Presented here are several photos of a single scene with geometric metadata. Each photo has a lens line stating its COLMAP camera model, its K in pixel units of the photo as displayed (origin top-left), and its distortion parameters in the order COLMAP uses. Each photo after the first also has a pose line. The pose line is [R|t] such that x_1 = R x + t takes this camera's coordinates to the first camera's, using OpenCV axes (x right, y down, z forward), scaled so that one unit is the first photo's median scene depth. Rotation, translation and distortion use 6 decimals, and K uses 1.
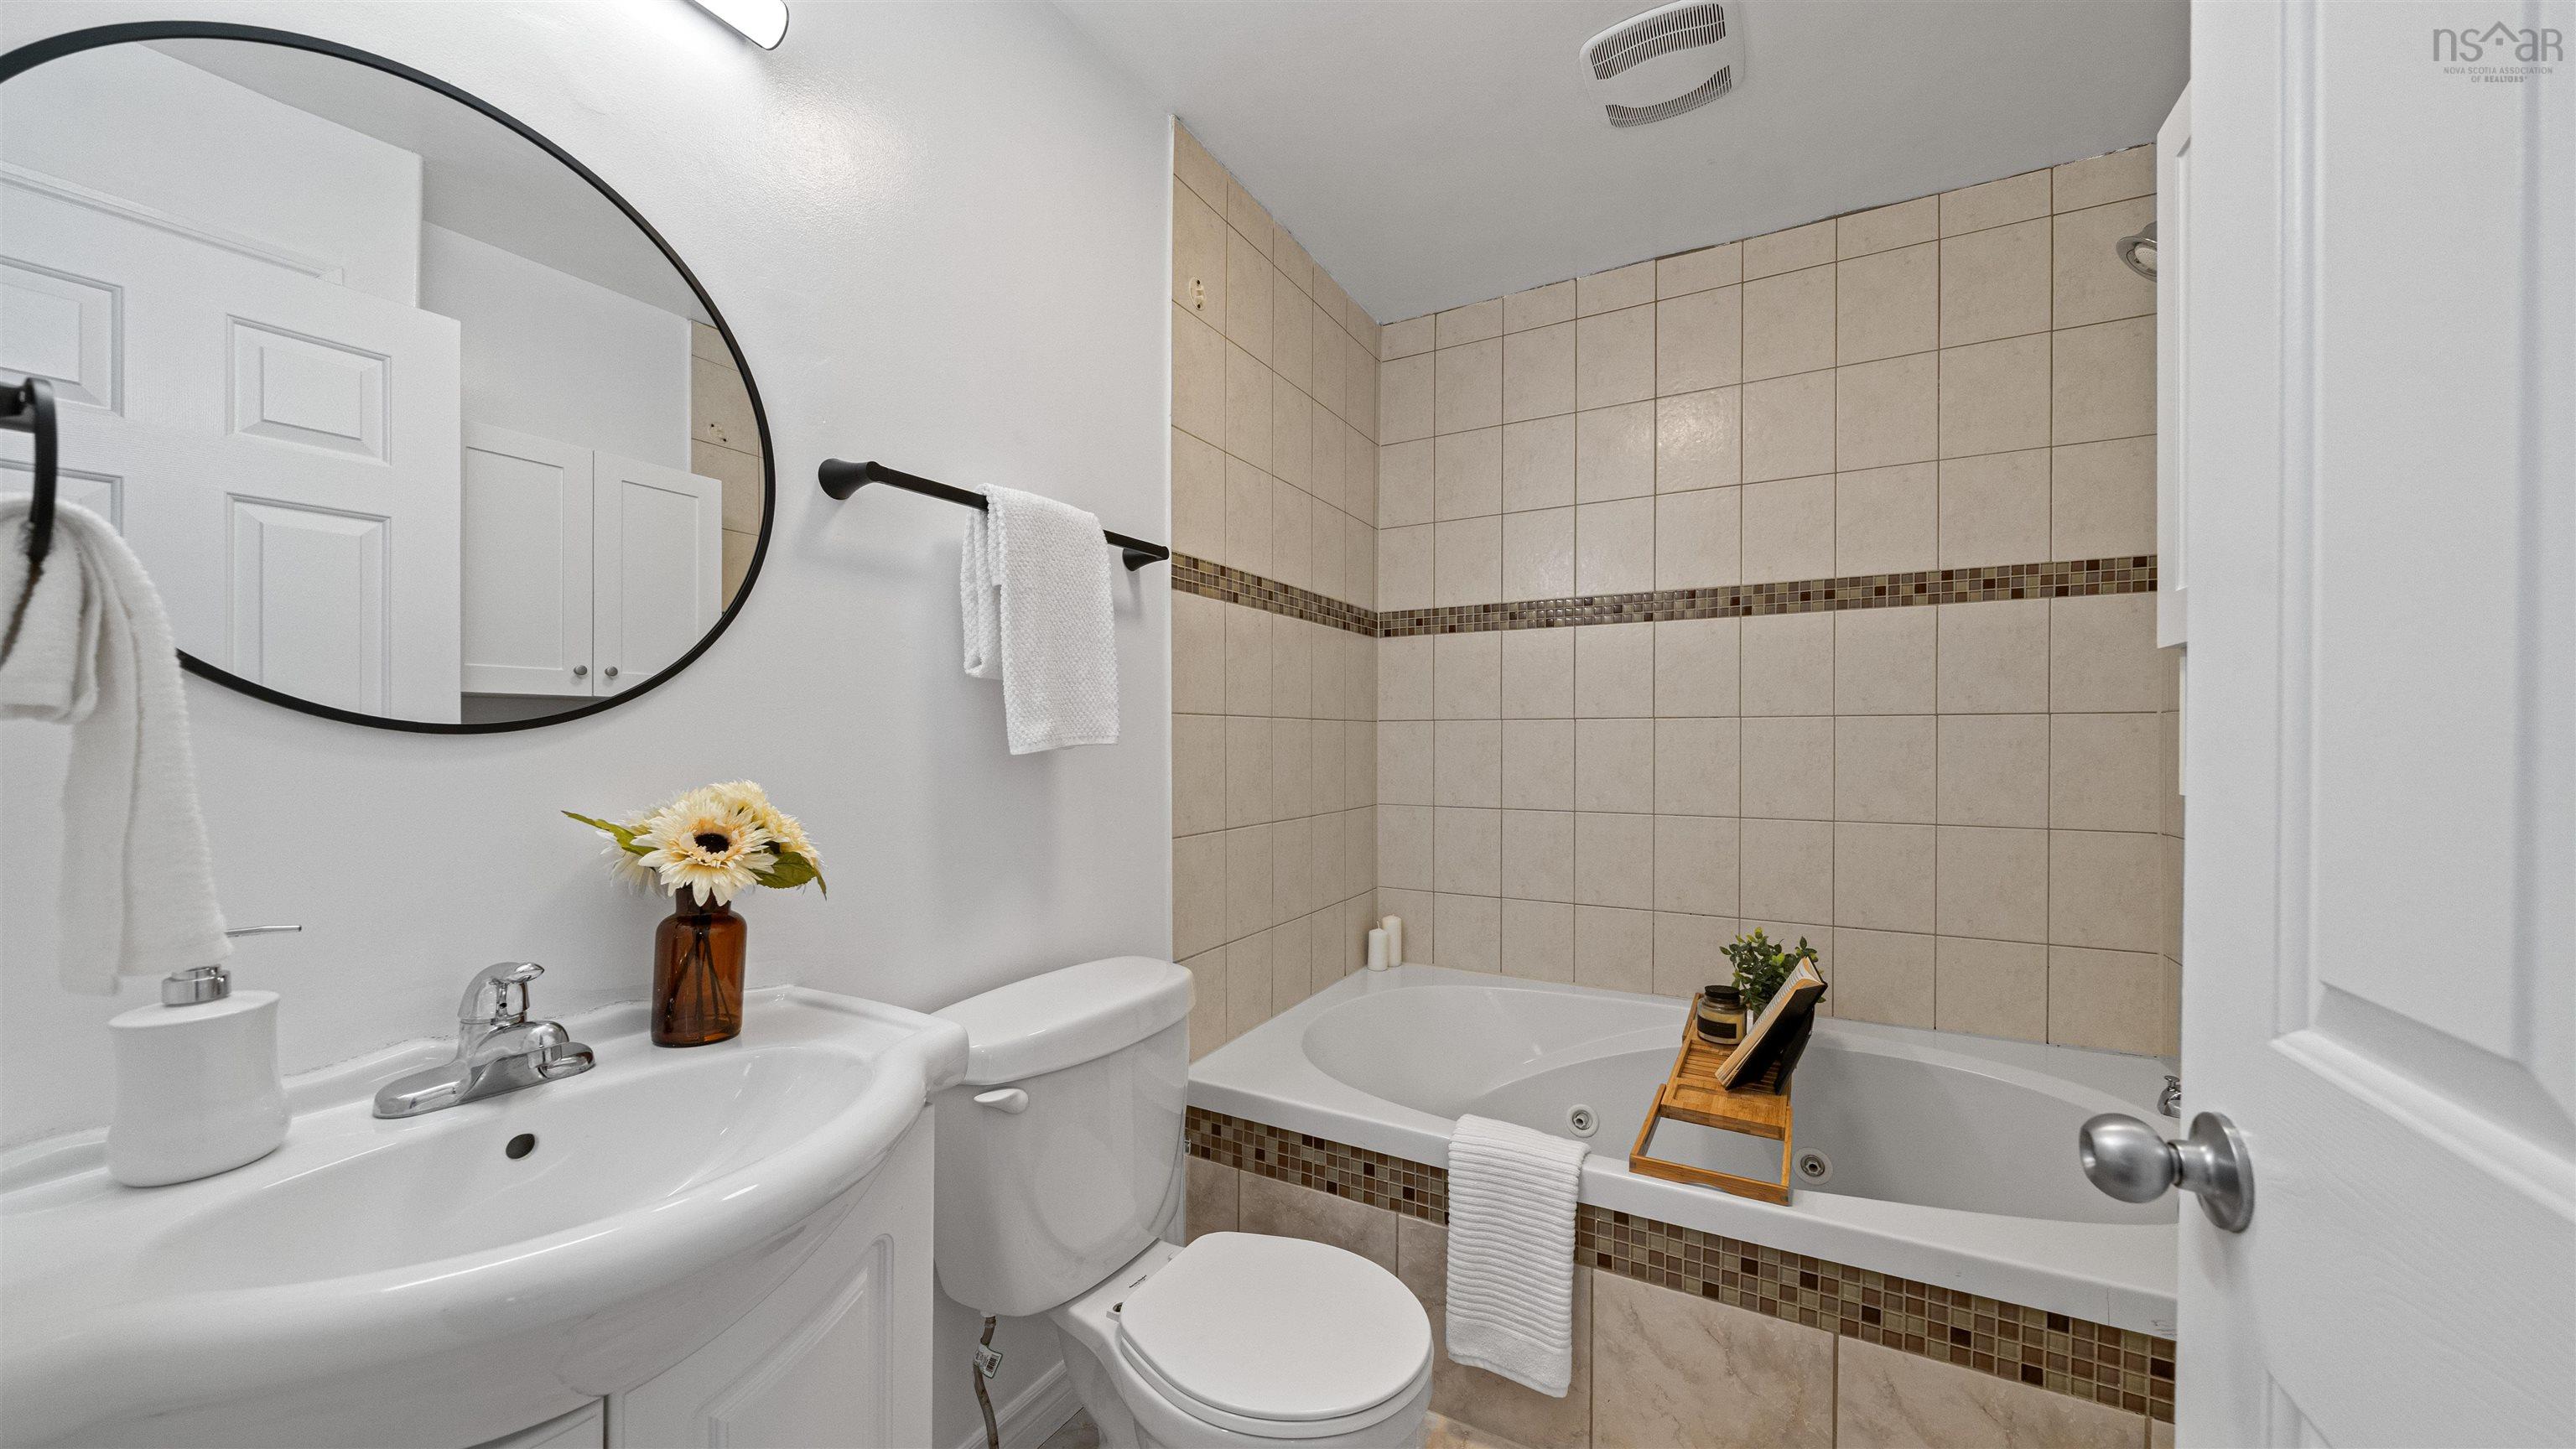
lens RADIAL K [[894.9, 0, 1295.9], [0, 894.9, 714.6], [0, 0, 1]] dist [-0.009727, 0.000020]
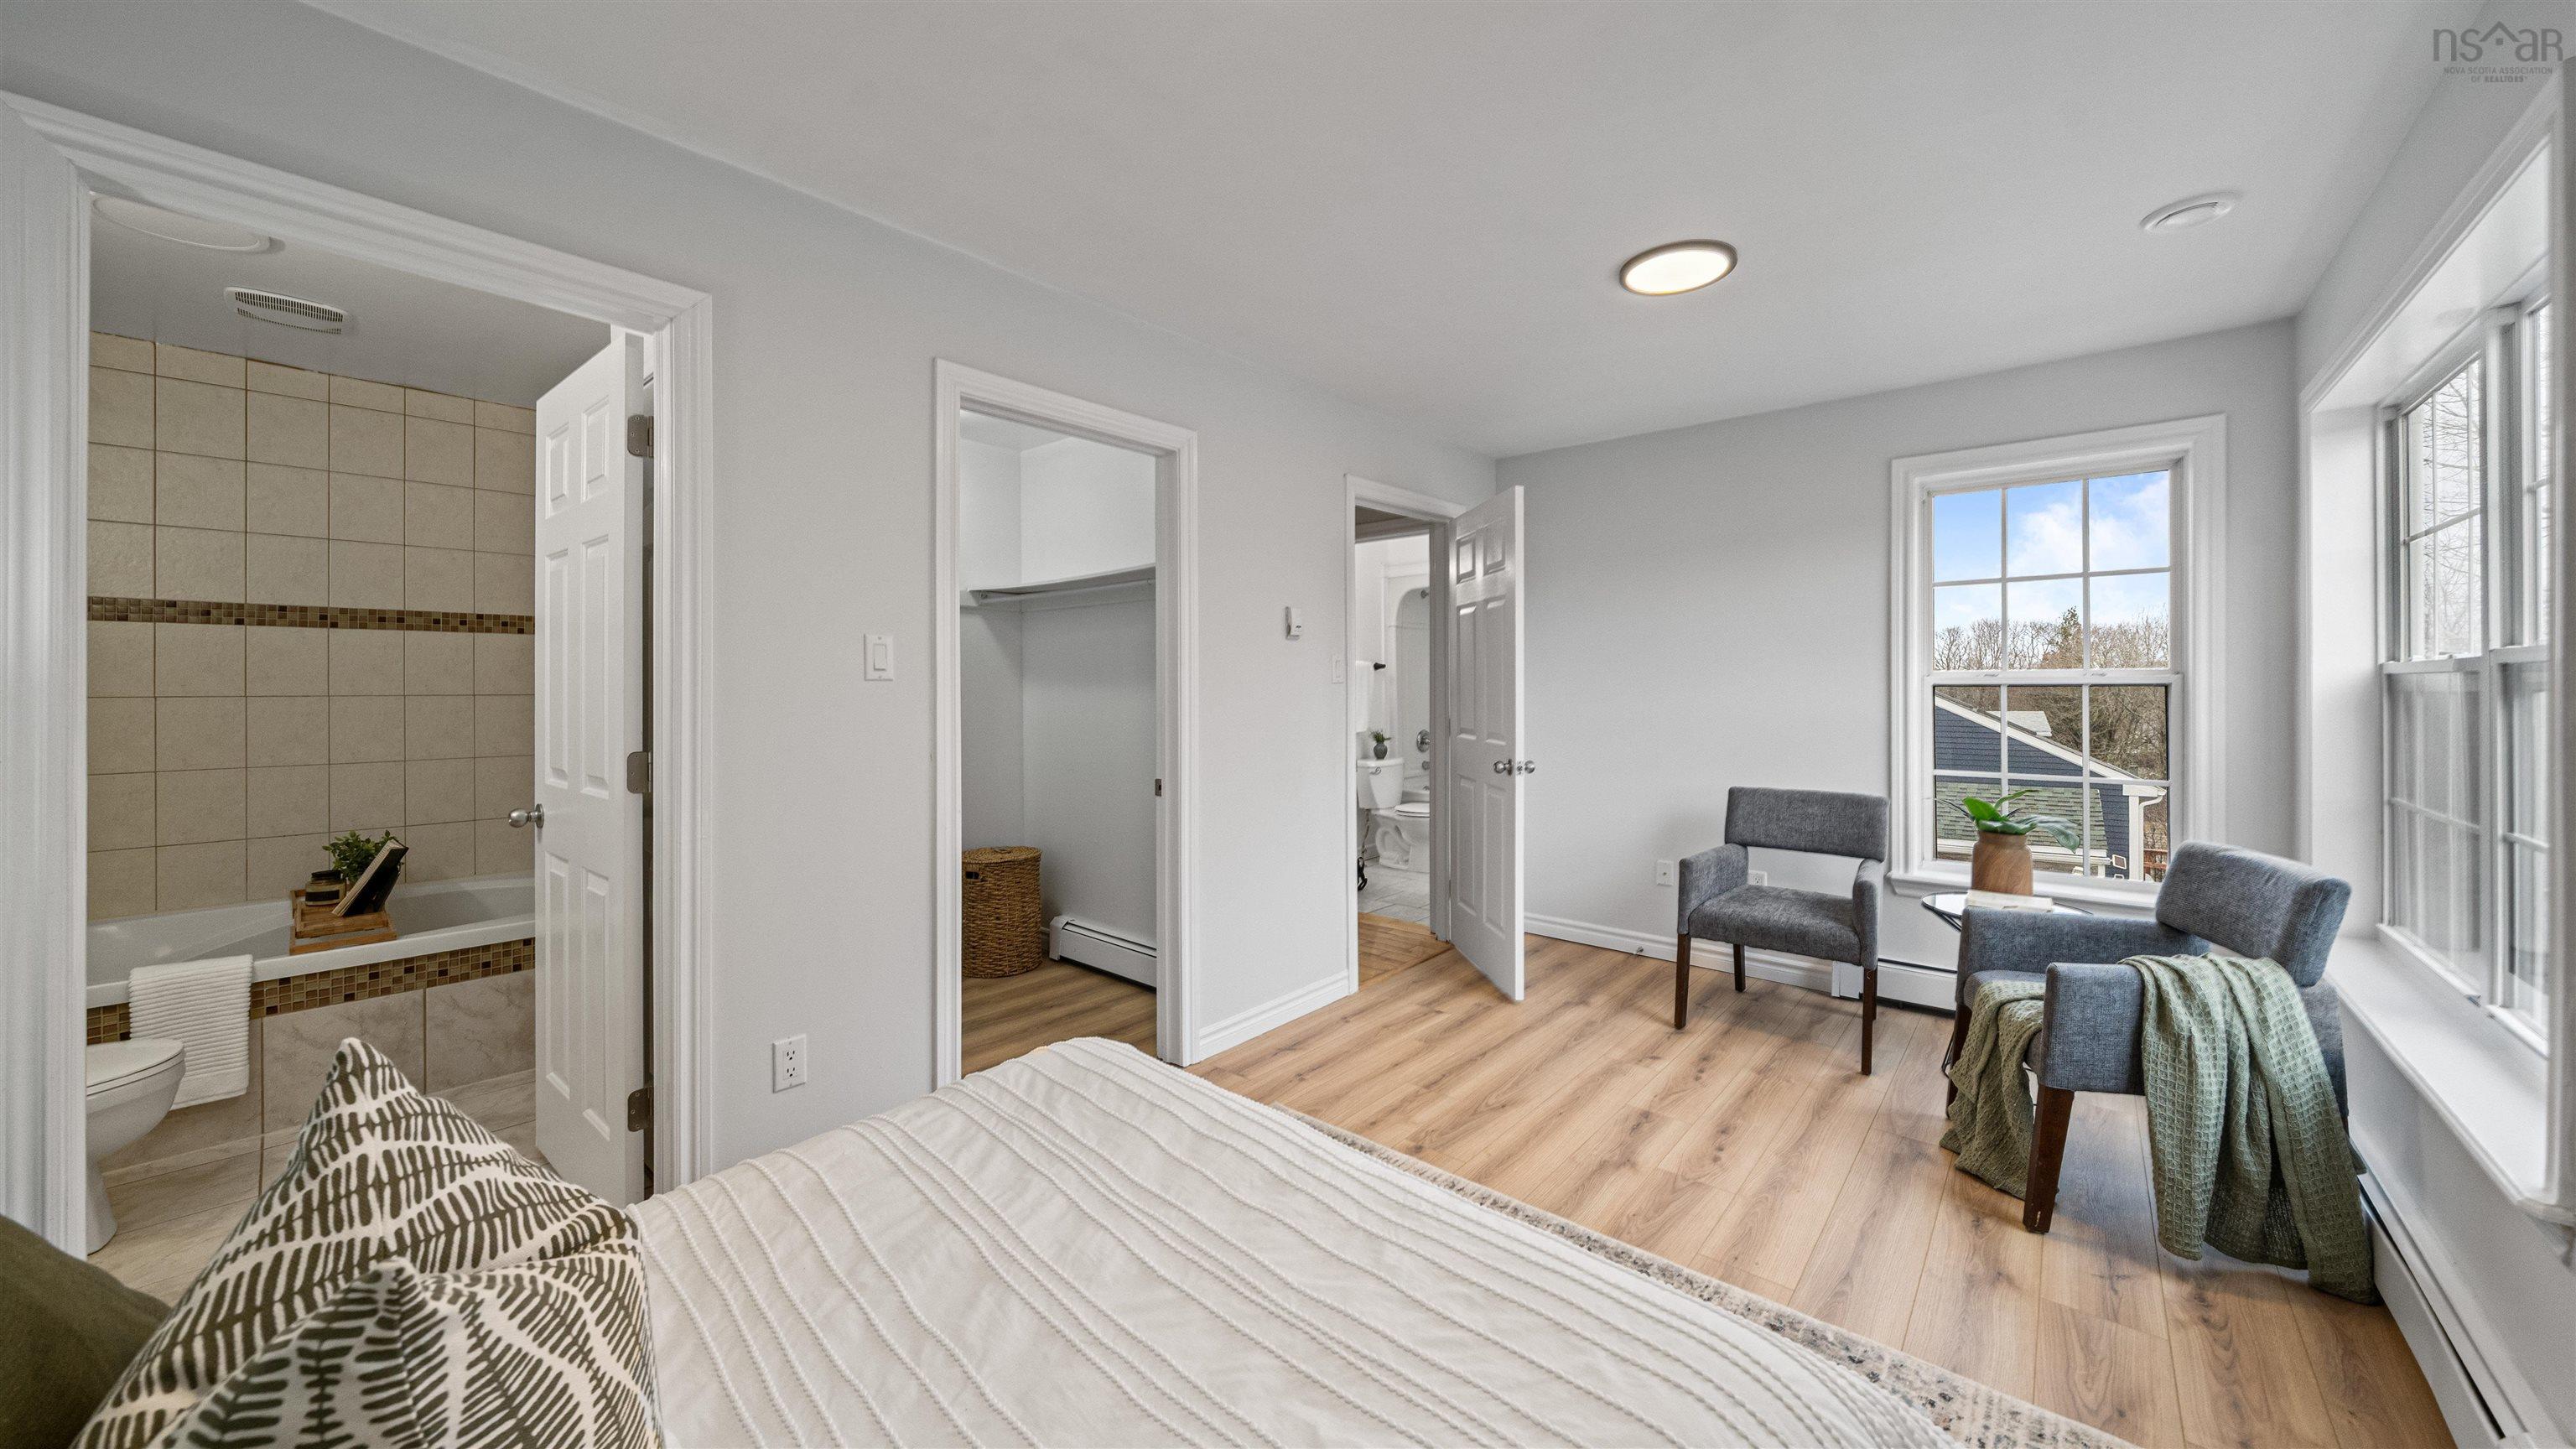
lens RADIAL K [[894.9, 0, 1295.9], [0, 894.9, 714.6], [0, 0, 1]] dist [-0.009727, 0.000020]
pose [[0.206713, -0.031669, 0.977889, -0.736104], [-0.026273, 0.998936, 0.037905, -0.078075], [-0.978049, -0.033527, 0.205661, -1.058638]]
